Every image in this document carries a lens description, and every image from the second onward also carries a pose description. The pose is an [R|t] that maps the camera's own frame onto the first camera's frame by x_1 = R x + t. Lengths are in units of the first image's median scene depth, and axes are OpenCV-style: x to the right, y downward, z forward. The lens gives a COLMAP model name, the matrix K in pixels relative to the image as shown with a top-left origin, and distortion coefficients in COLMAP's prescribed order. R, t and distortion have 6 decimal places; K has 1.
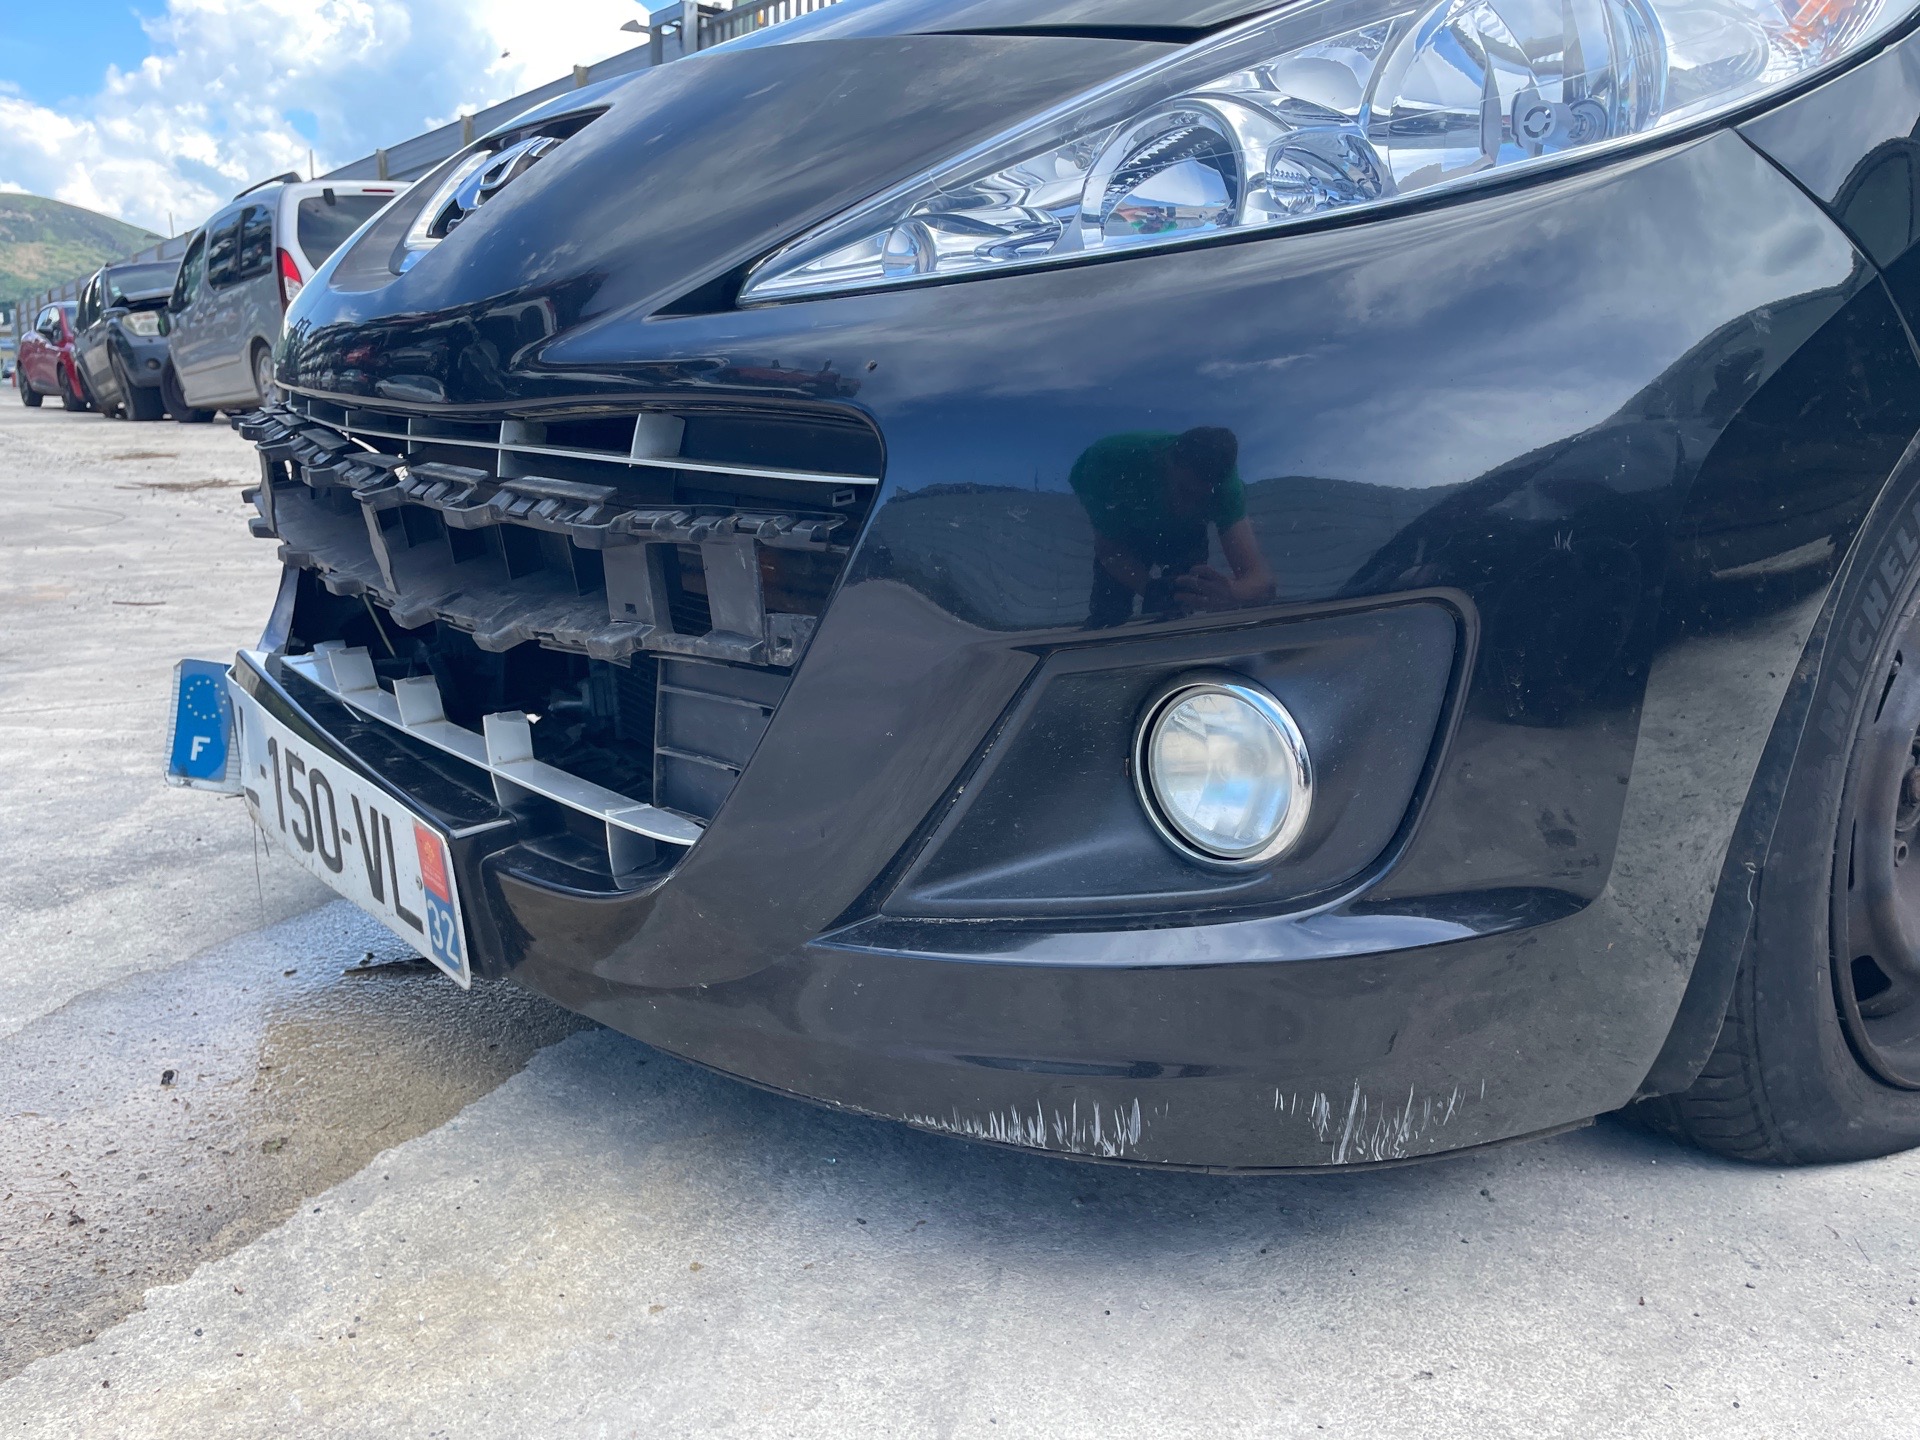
lens RADIAL K [[1453.8, 0, 969.5], [0, 1453.8, 732.1], [0, 0, 1]] dist [0.086752, -0.117648]
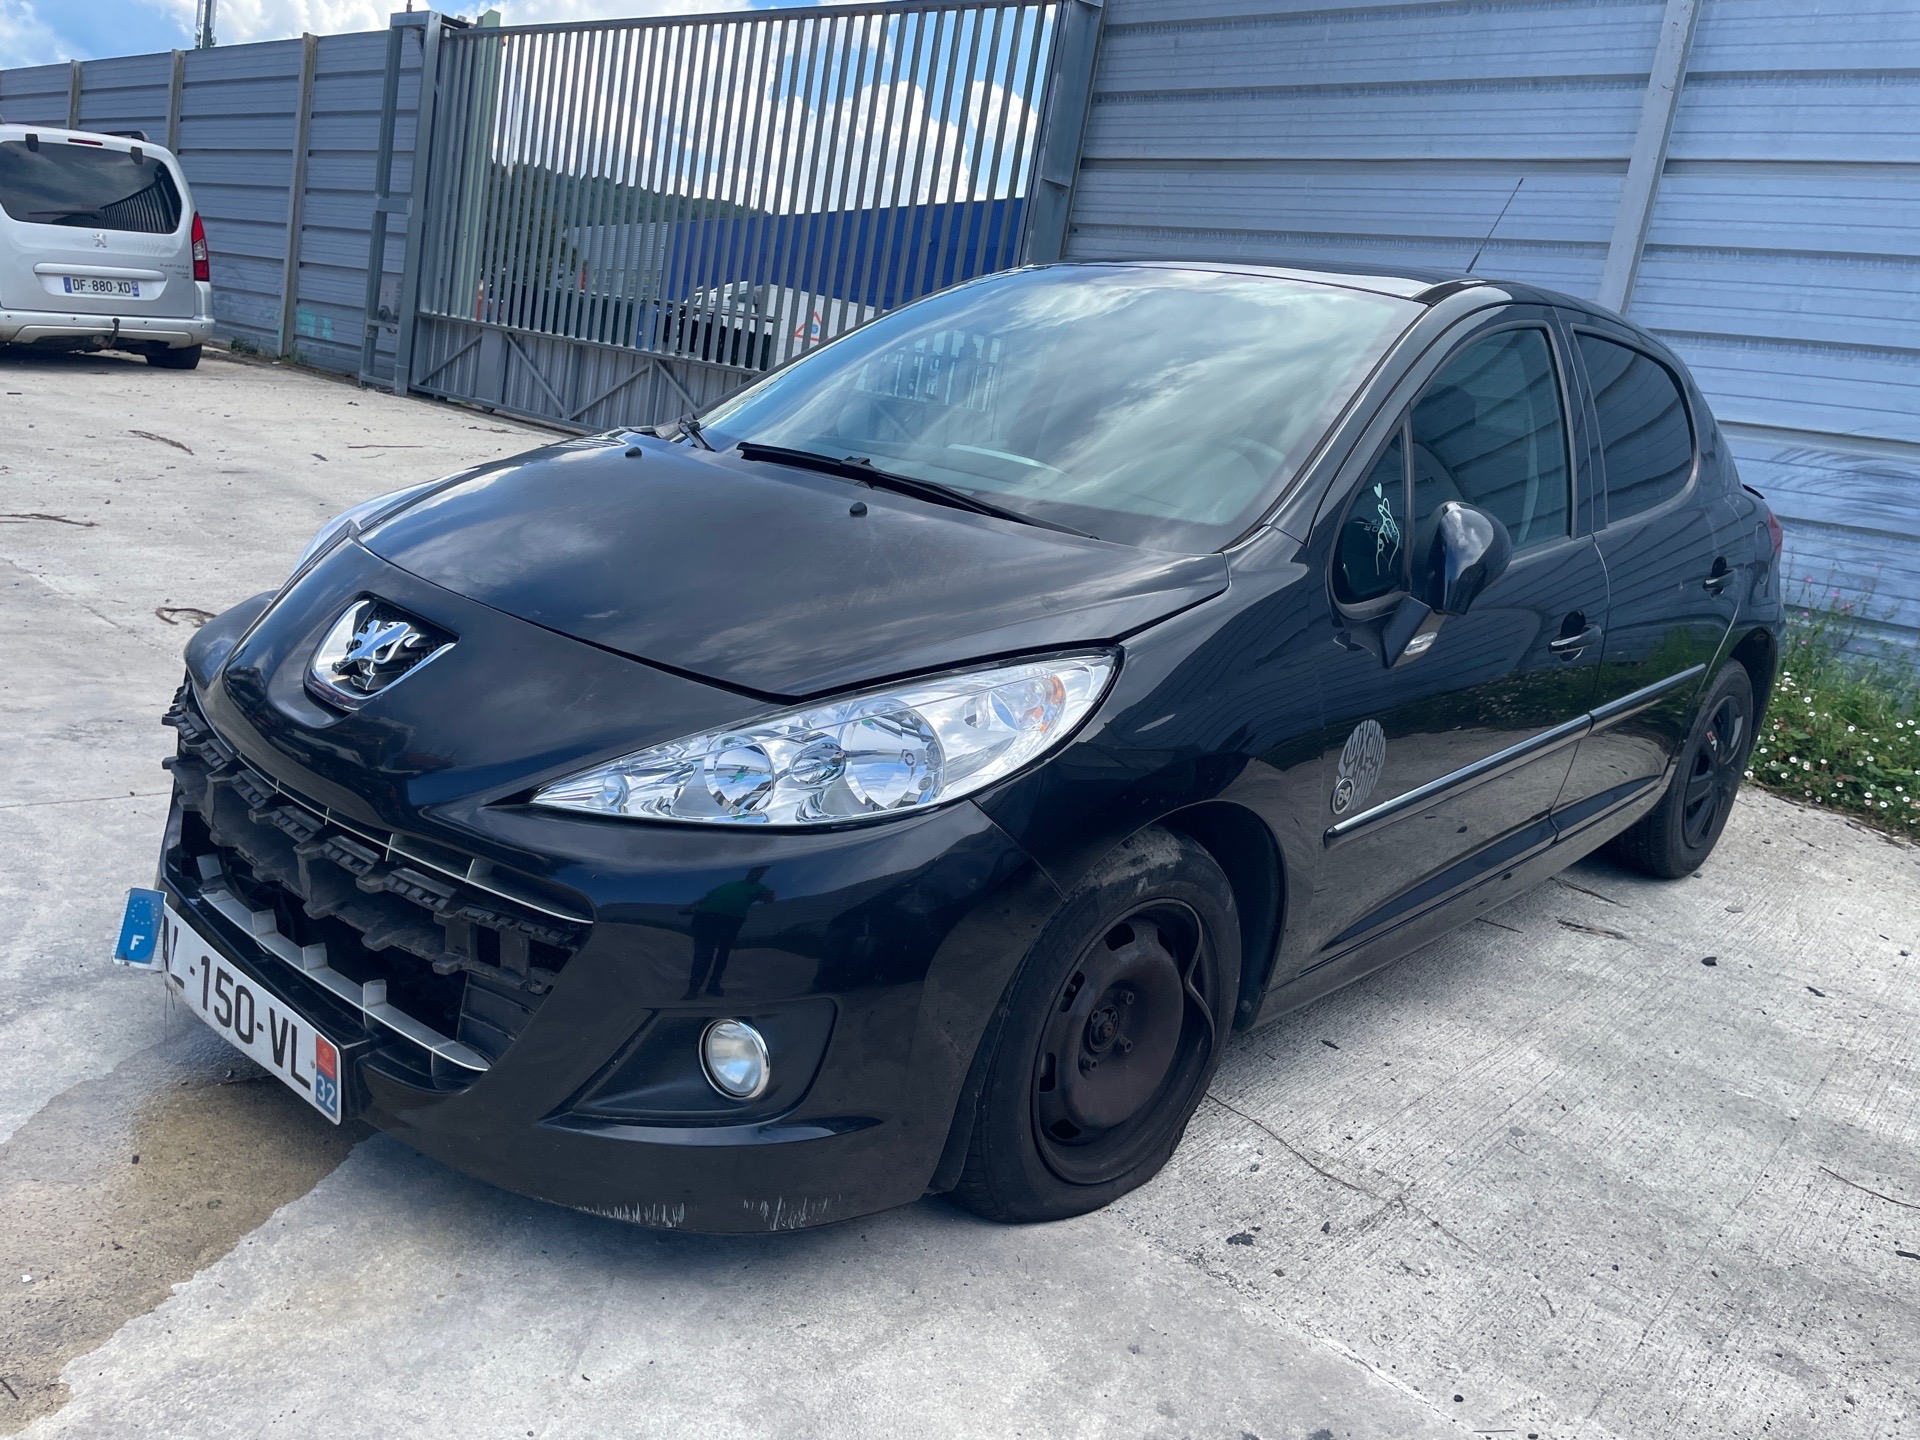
lens RADIAL K [[1453.8, 0, 967.3], [0, 1453.8, 694.3], [0, 0, 1]] dist [0.086752, -0.117648]
pose [[0.973840, 0.089646, 0.208805, -0.000787], [-0.088003, 0.995972, -0.017166, -0.457042], [-0.209503, -0.001659, 0.977807, -1.123920]]
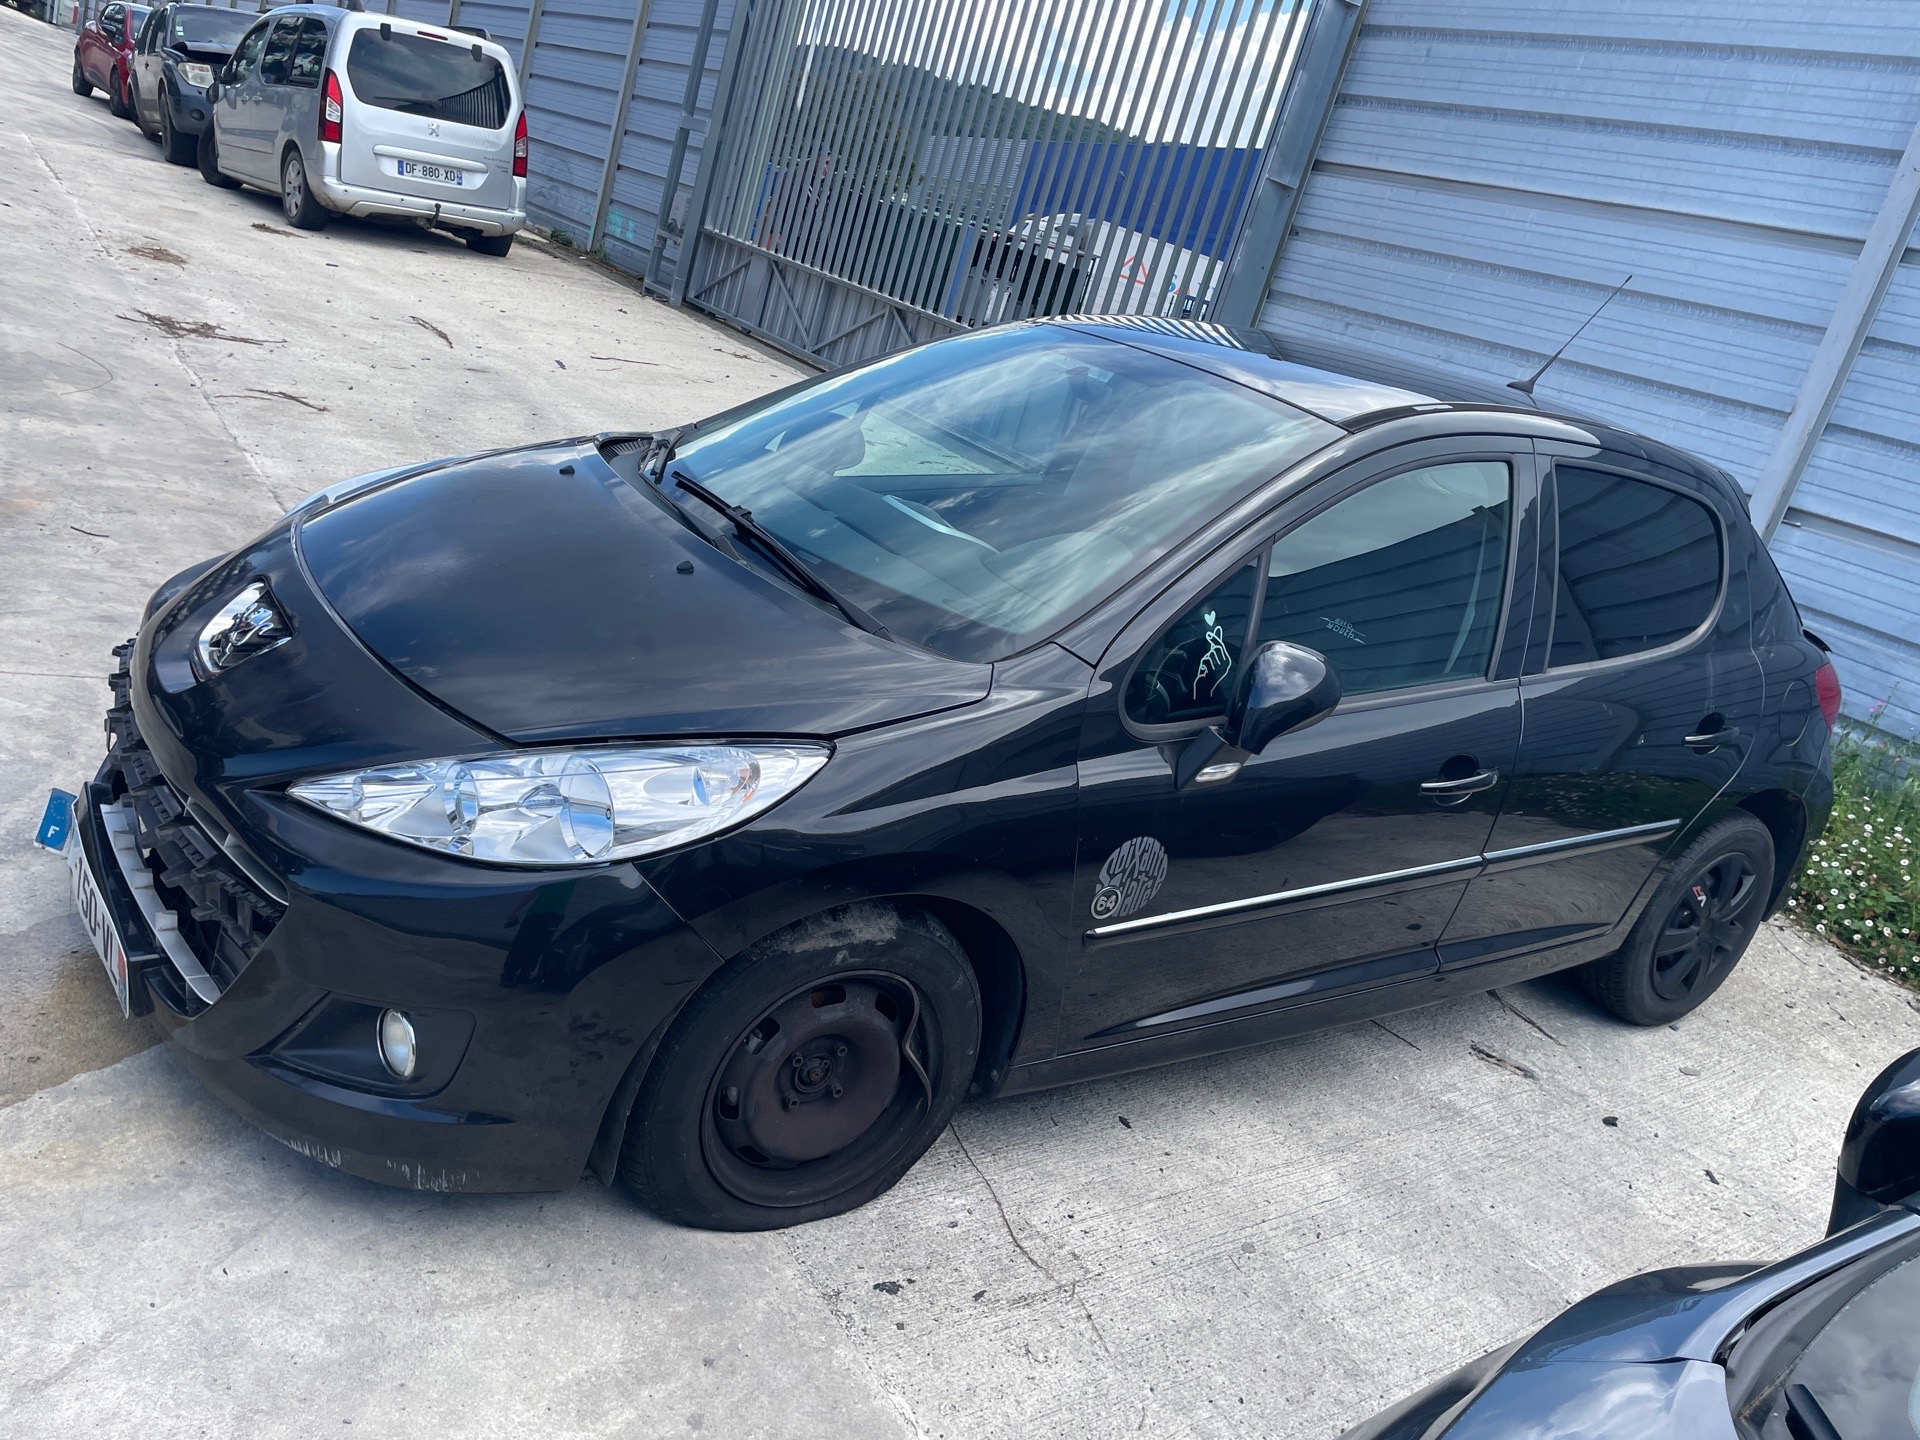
lens RADIAL K [[1453.8, 0, 963.8], [0, 1453.8, 707.6], [0, 0, 1]] dist [0.086752, -0.117648]
pose [[0.967420, 0.251310, 0.030702, 0.809998], [-0.252857, 0.965171, 0.067140, -0.866019], [-0.012760, -0.072716, 0.997271, -1.422493]]
